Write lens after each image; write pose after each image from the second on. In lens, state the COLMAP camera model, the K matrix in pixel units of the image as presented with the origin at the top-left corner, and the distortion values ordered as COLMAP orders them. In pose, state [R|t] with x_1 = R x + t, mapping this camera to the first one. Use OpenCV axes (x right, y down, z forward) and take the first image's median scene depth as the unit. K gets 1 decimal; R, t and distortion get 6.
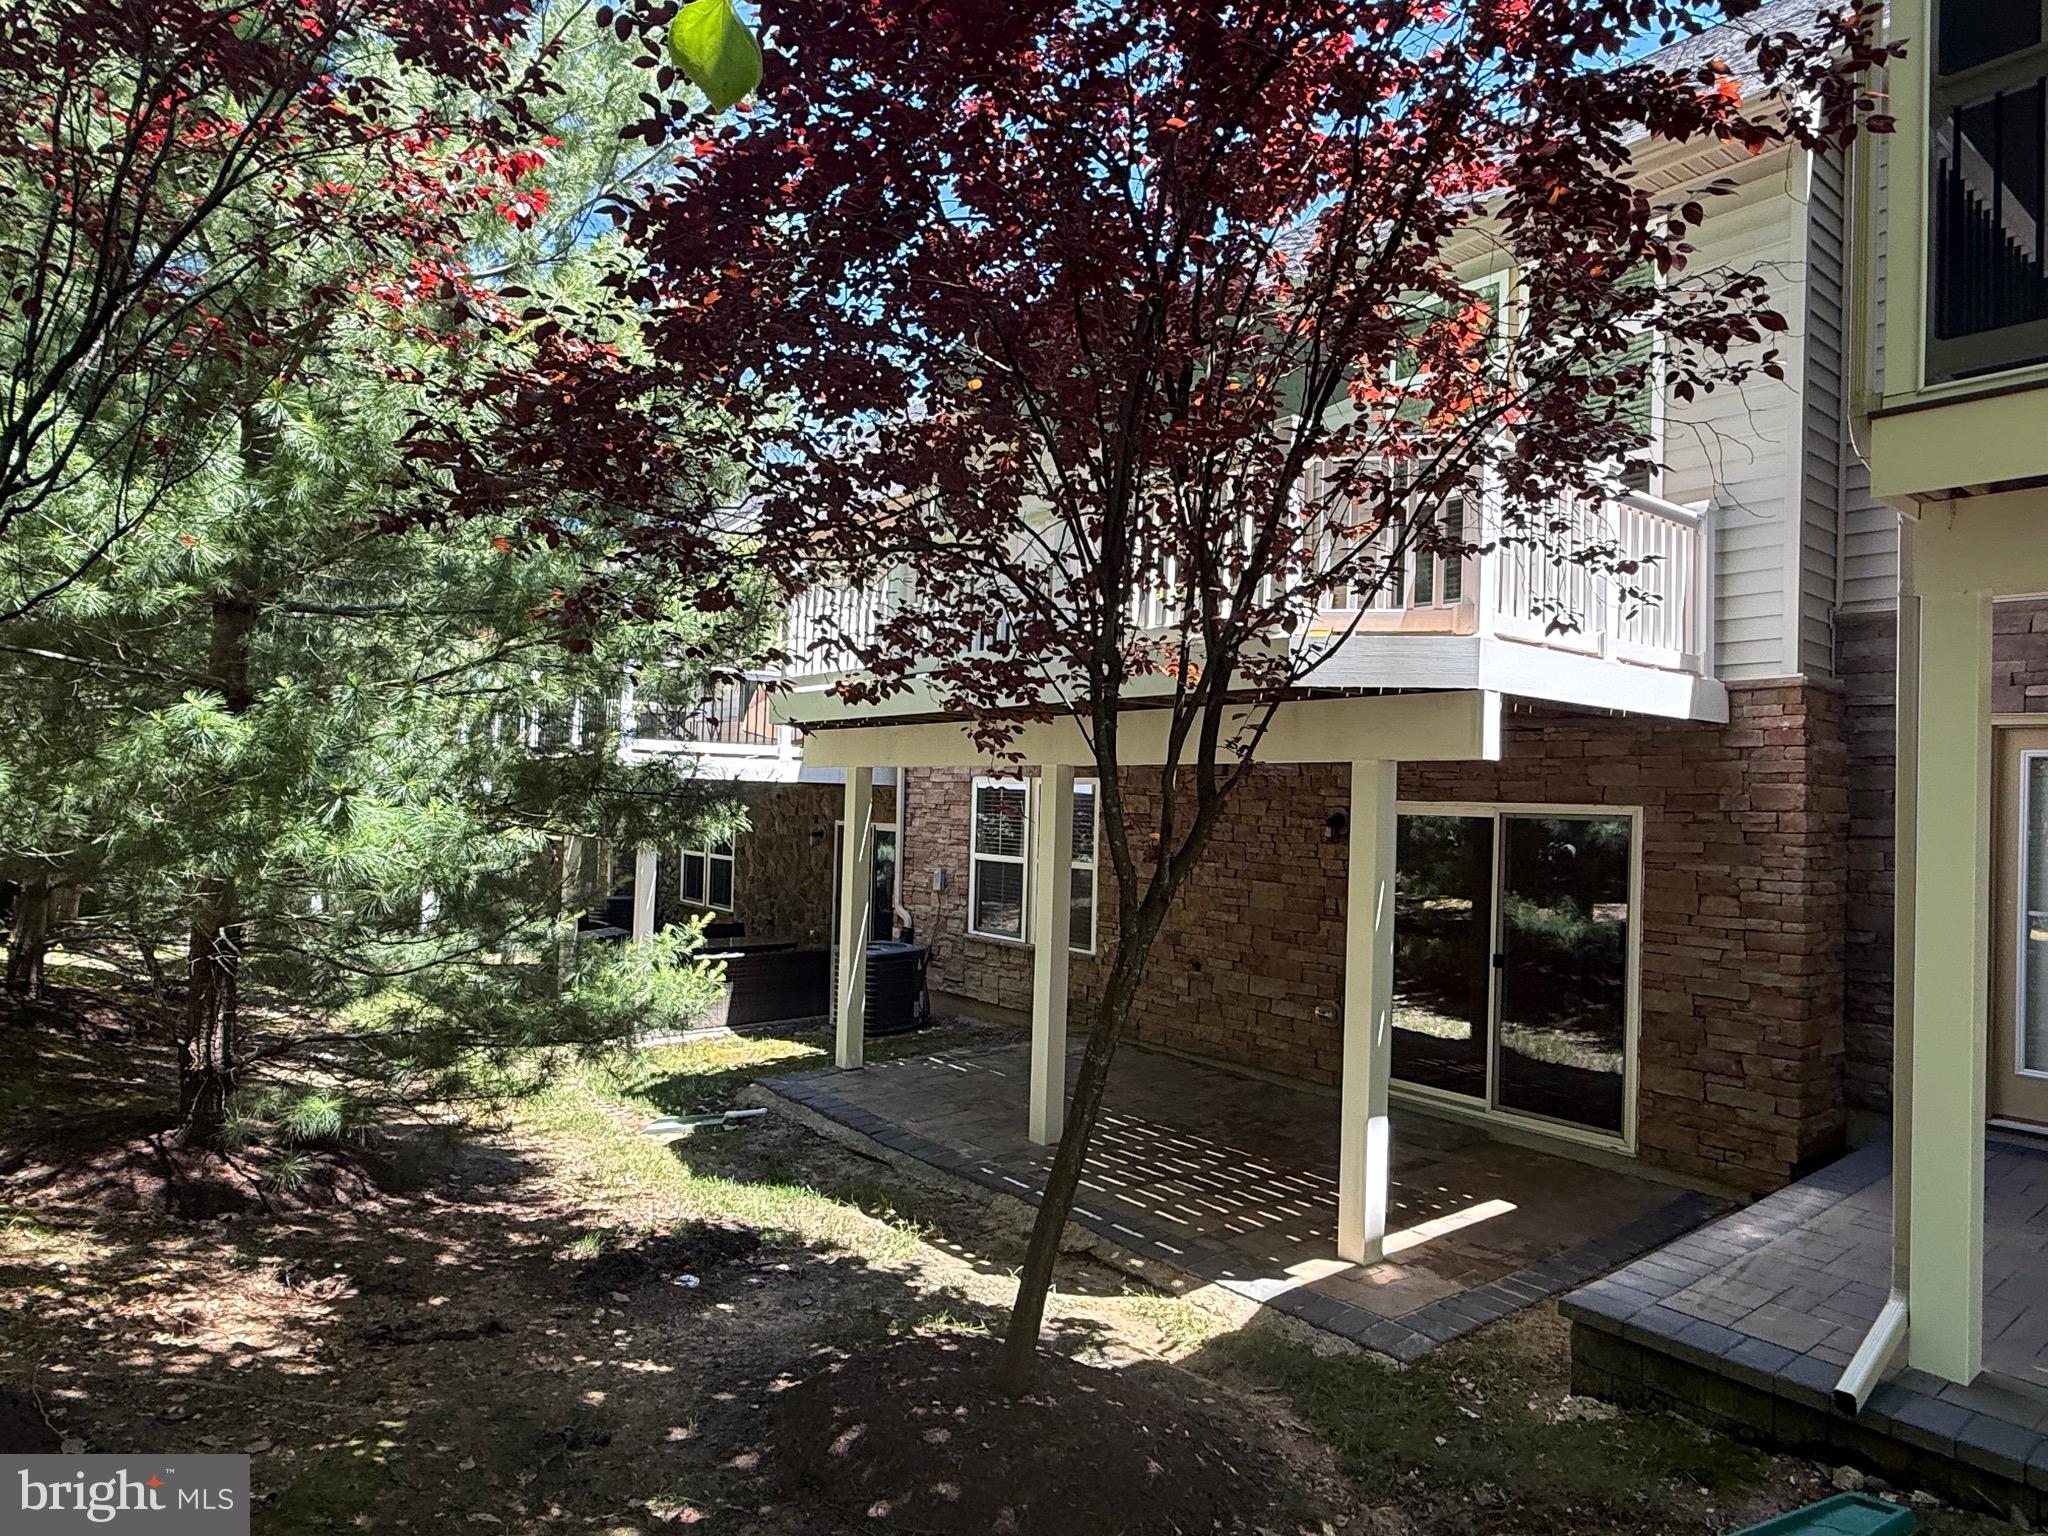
lens RADIAL K [[1237.2, 0, 1026.1], [0, 1237.2, 770.1], [0, 0, 1]] dist [-0.004159, -0.000215]
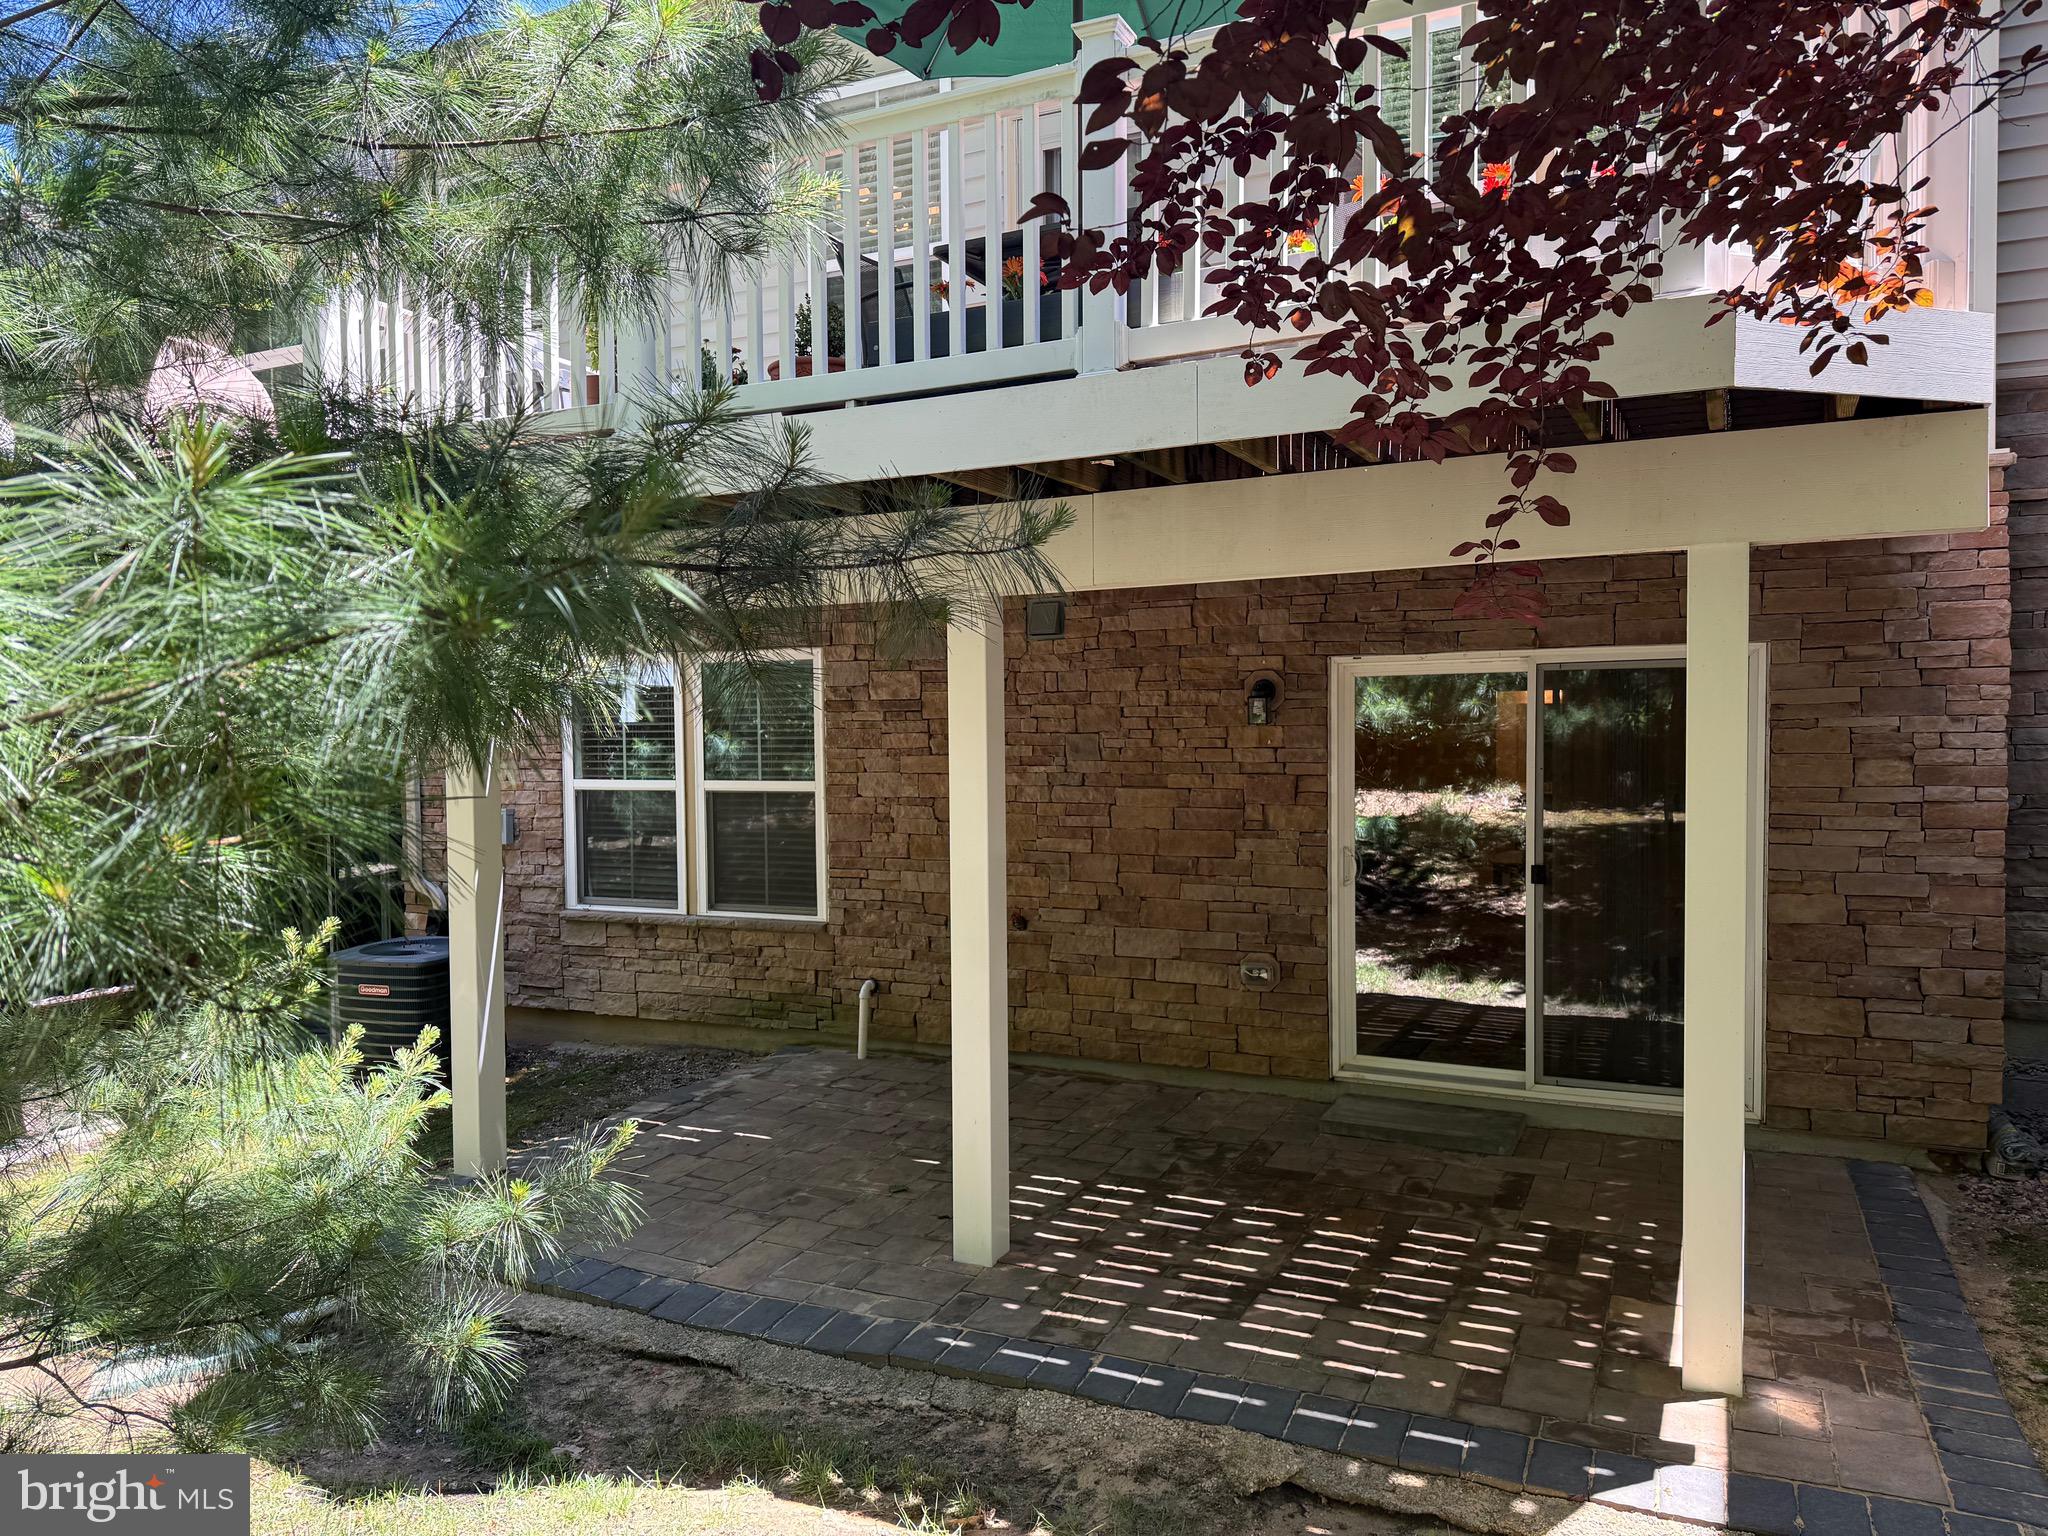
lens RADIAL K [[1432.1, 0, 1026.7], [0, 1432.1, 764.8], [0, 0, 1]] dist [0.116204, -0.146197]
pose [[0.895902, -0.054297, 0.440920, -0.273797], [0.028791, 0.997513, 0.064338, 0.034387], [-0.443317, -0.044946, 0.895237, 0.440537]]
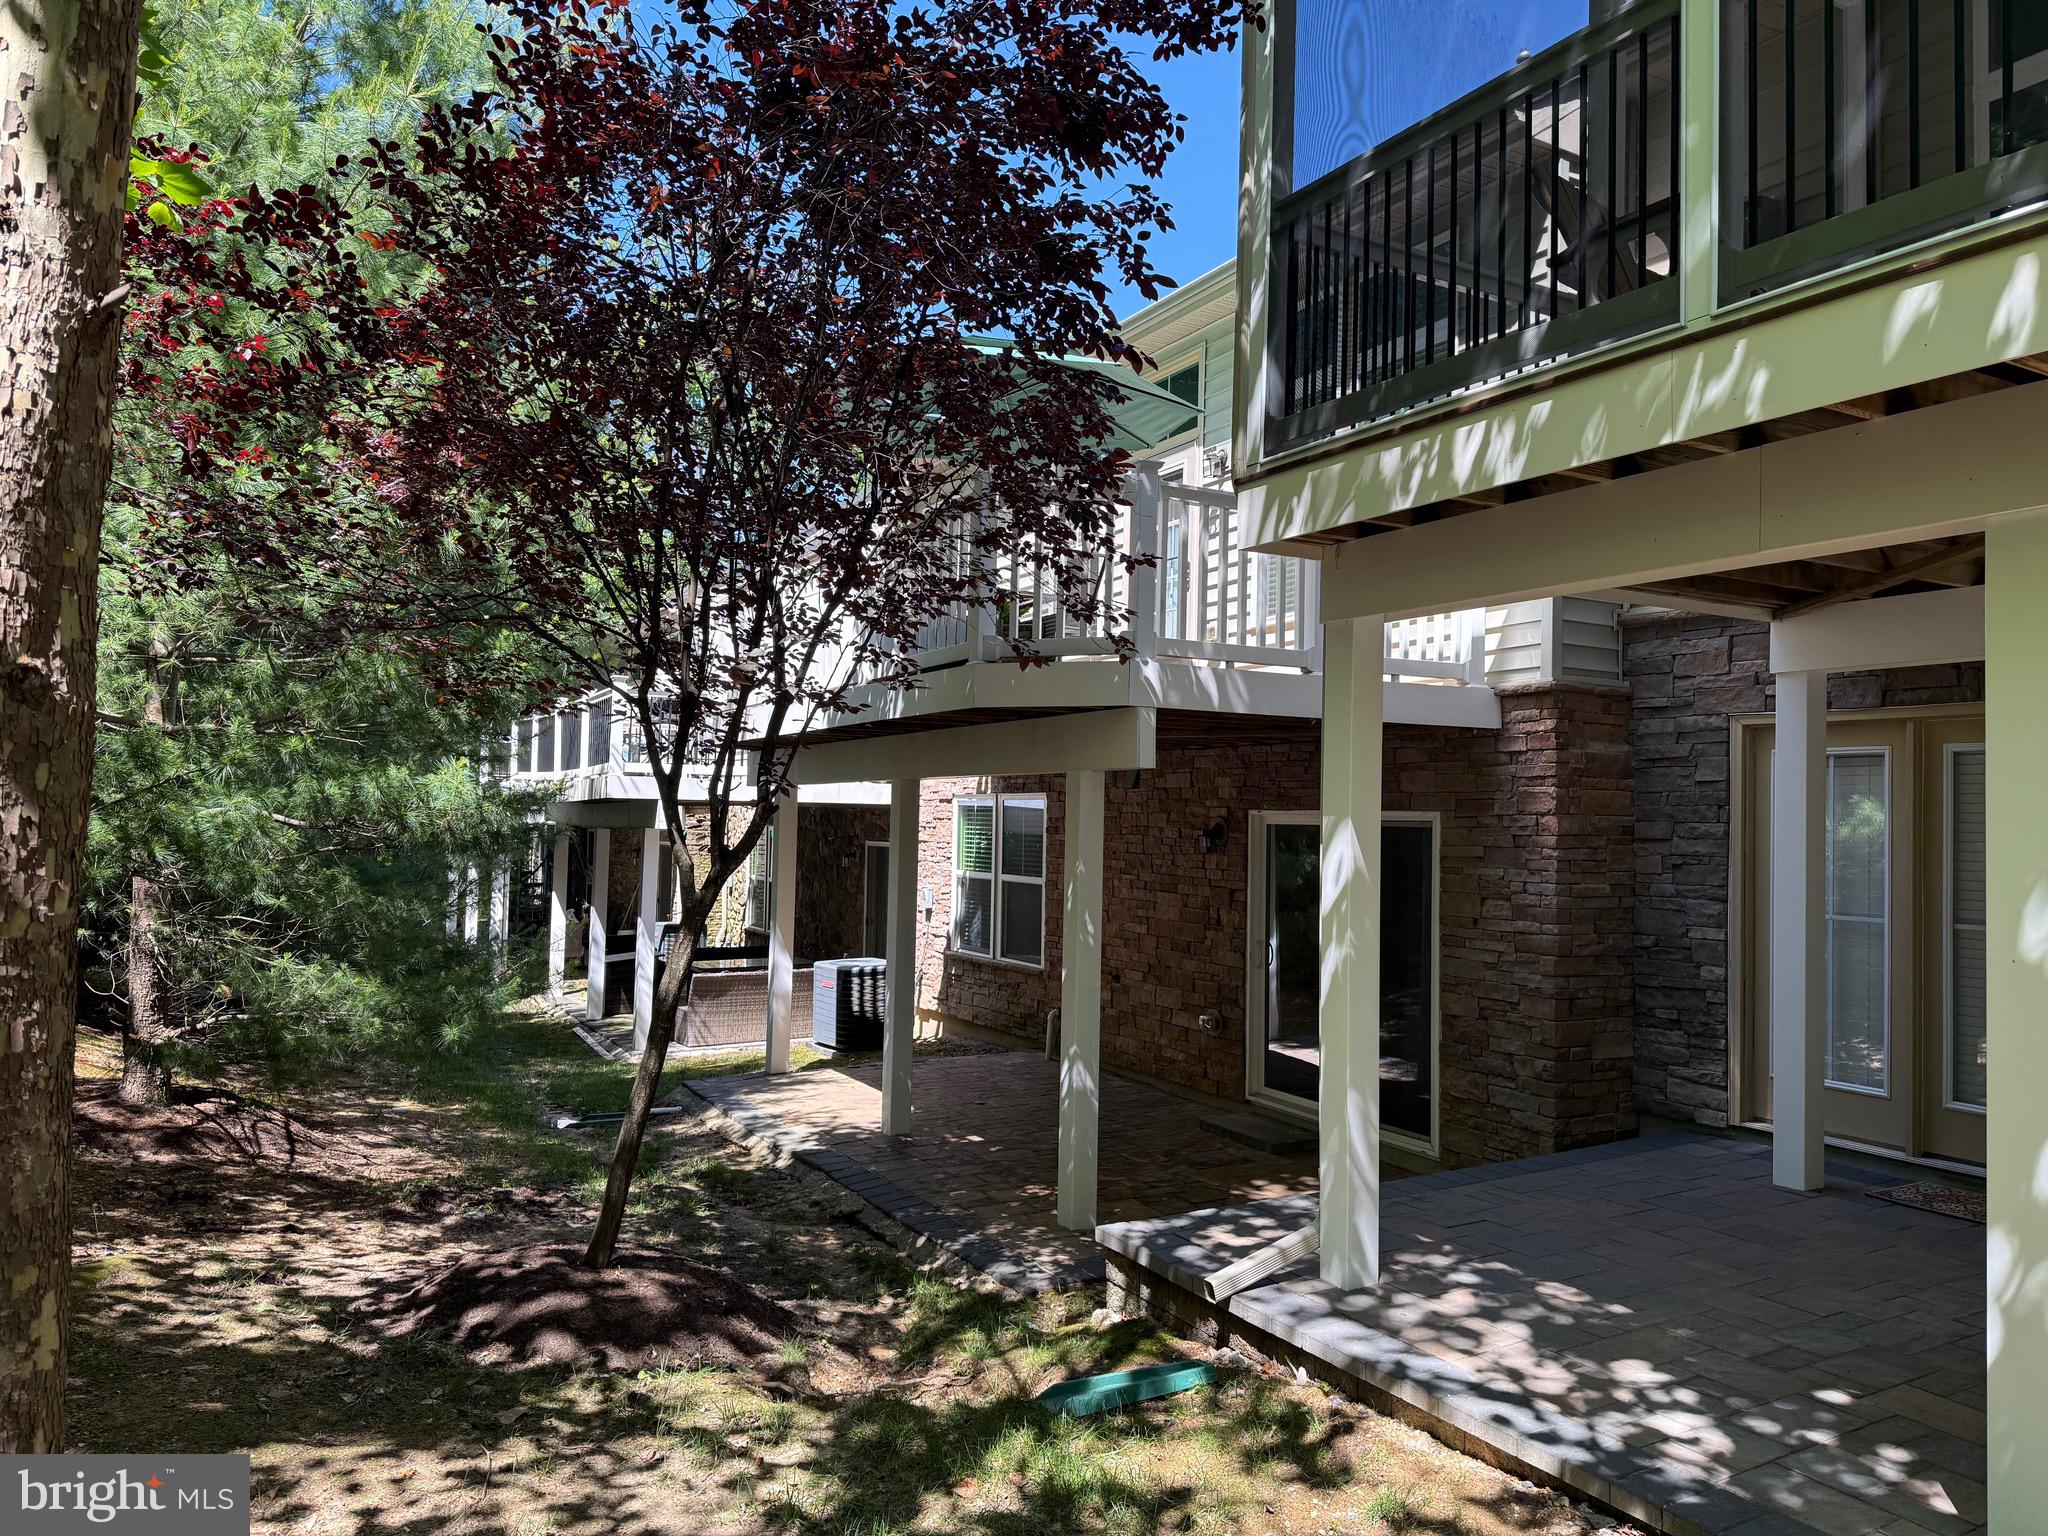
lens RADIAL K [[1432.1, 0, 1026.7], [0, 1432.1, 764.8], [0, 0, 1]] dist [0.116204, -0.146197]
pose [[0.984441, -0.012177, -0.175292, 0.385785], [0.008262, 0.999700, -0.023048, 0.016119], [0.175520, 0.021241, 0.984247, -0.234767]]
